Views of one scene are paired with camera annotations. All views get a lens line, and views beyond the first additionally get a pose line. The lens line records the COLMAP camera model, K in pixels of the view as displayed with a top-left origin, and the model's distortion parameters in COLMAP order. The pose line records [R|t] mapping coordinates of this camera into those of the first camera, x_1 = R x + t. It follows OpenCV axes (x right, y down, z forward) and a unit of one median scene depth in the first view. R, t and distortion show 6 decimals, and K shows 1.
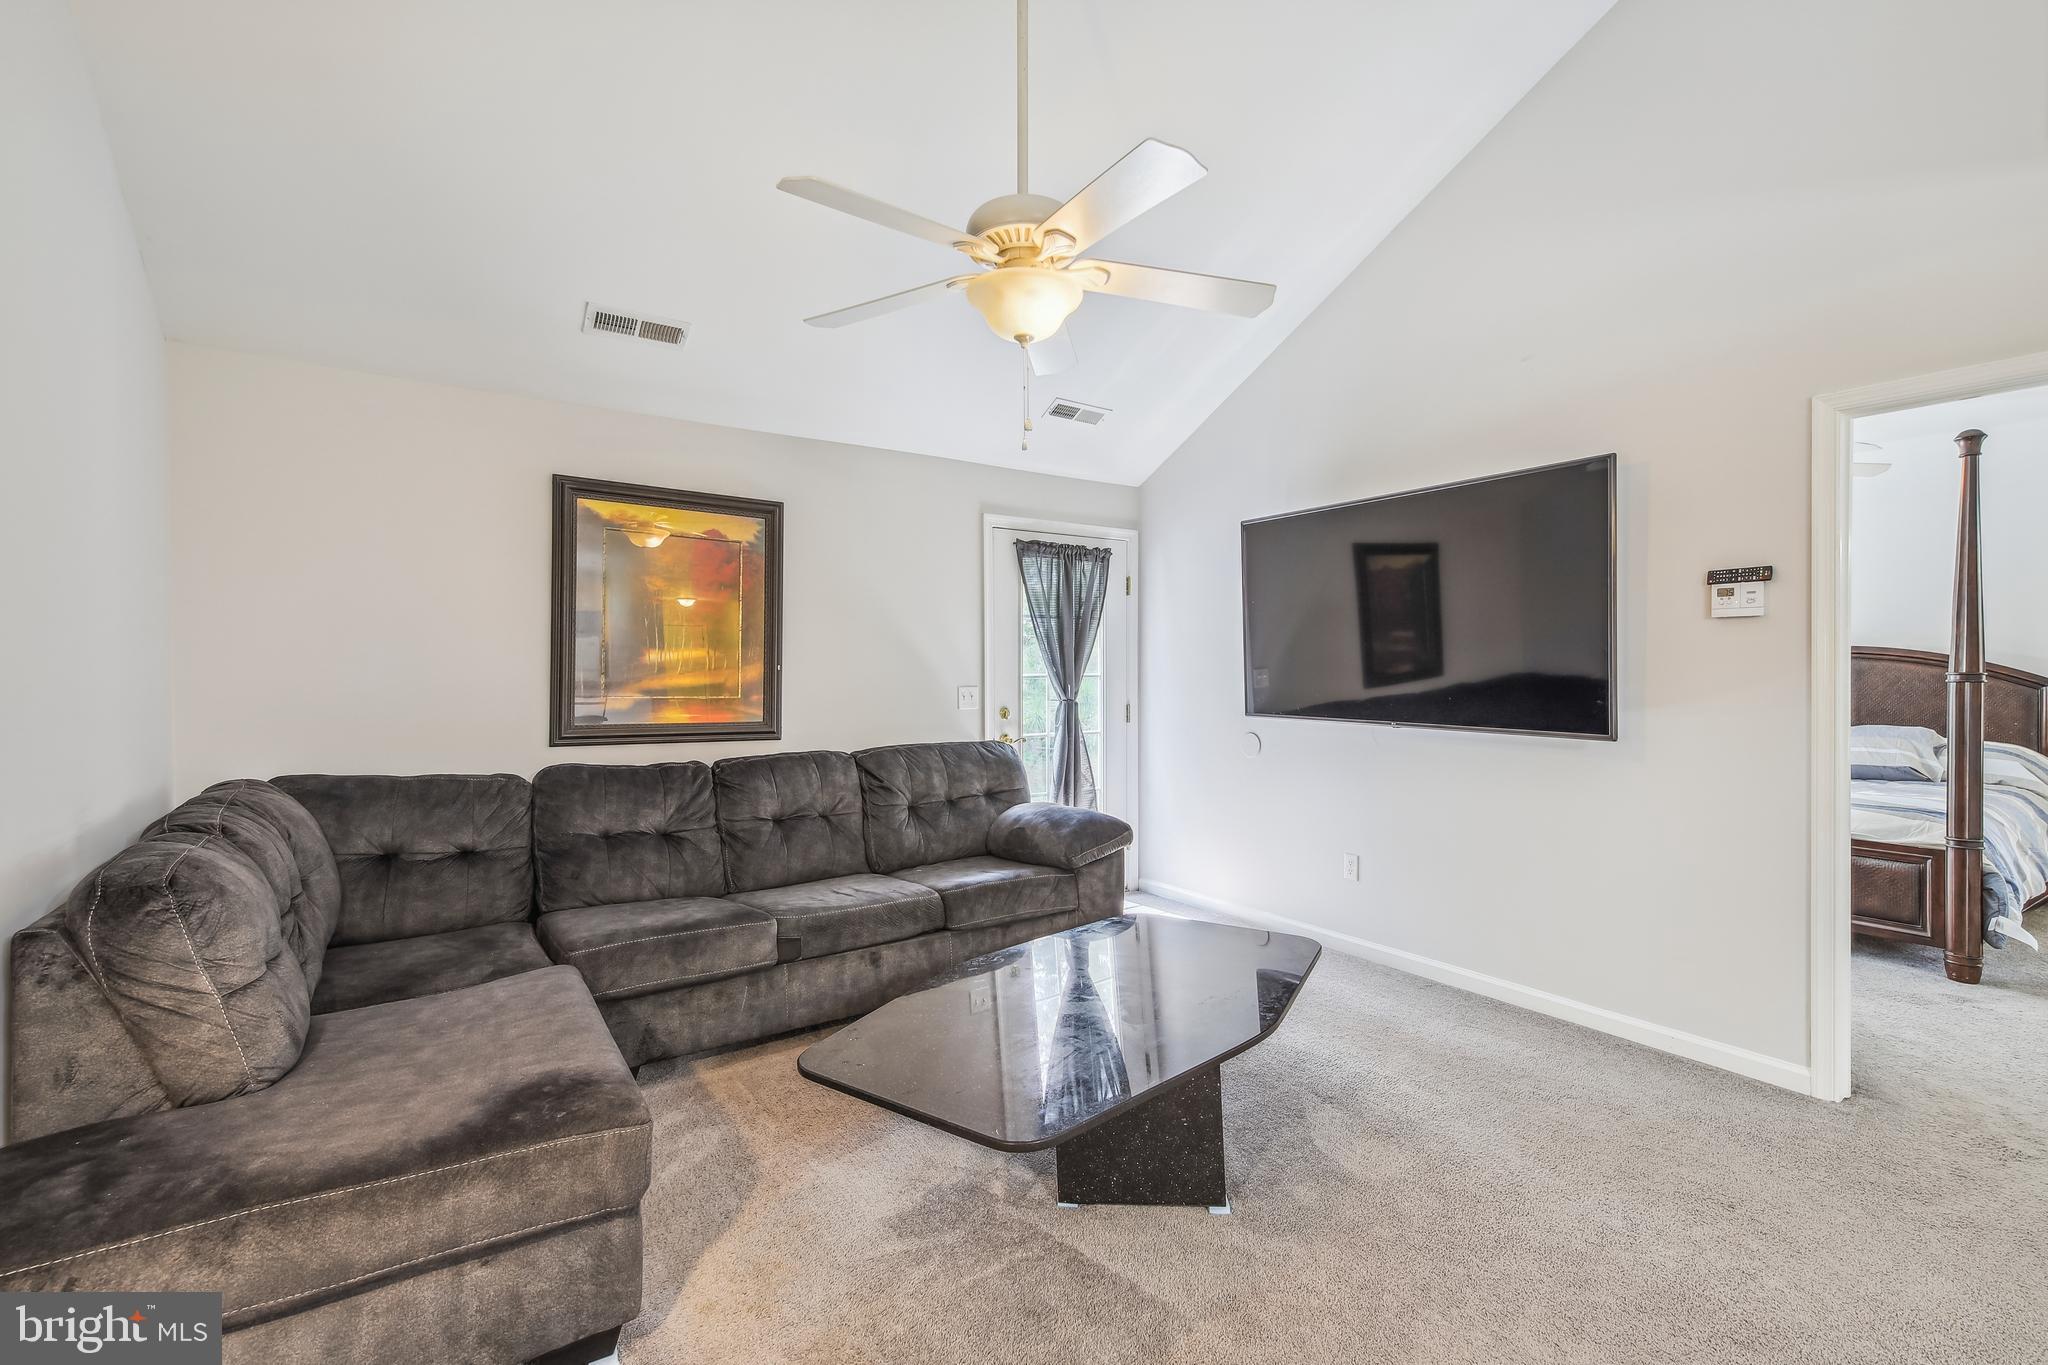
lens RADIAL K [[904.8, 0, 1031.1], [0, 904.8, 680.6], [0, 0, 1]] dist [0.004035, -0.004372]
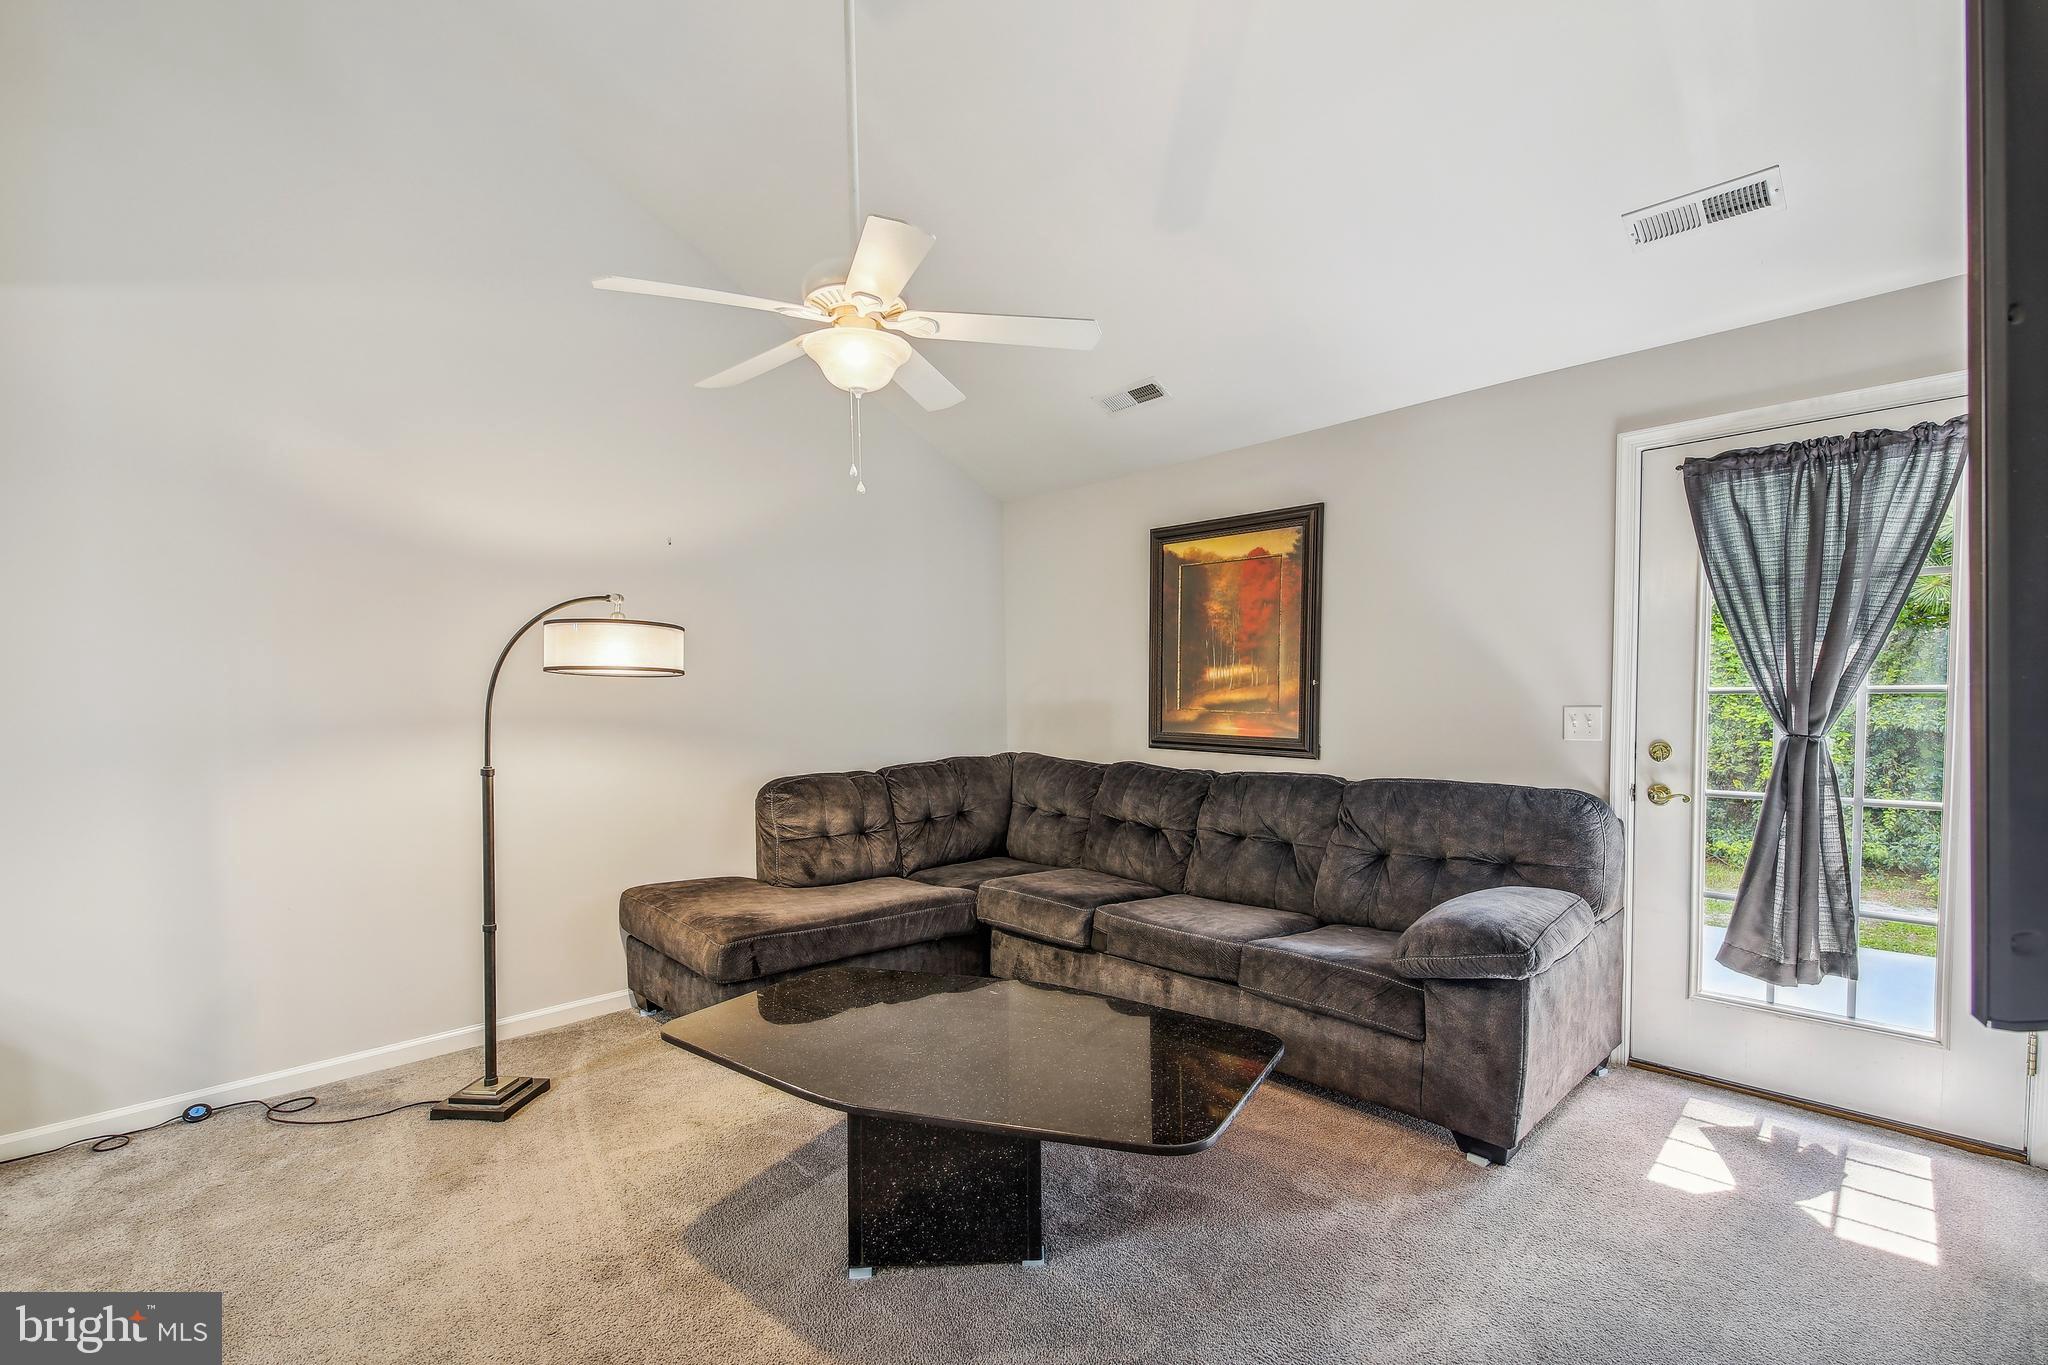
lens RADIAL K [[904.8, 0, 1055.7], [0, 904.8, 745.9], [0, 0, 1]] dist [0.004035, -0.004372]
pose [[0.151367, 0.069503, -0.986031, 0.636455], [0.006960, 0.997425, 0.071374, -0.018214], [0.988453, -0.017667, 0.150494, 0.614787]]
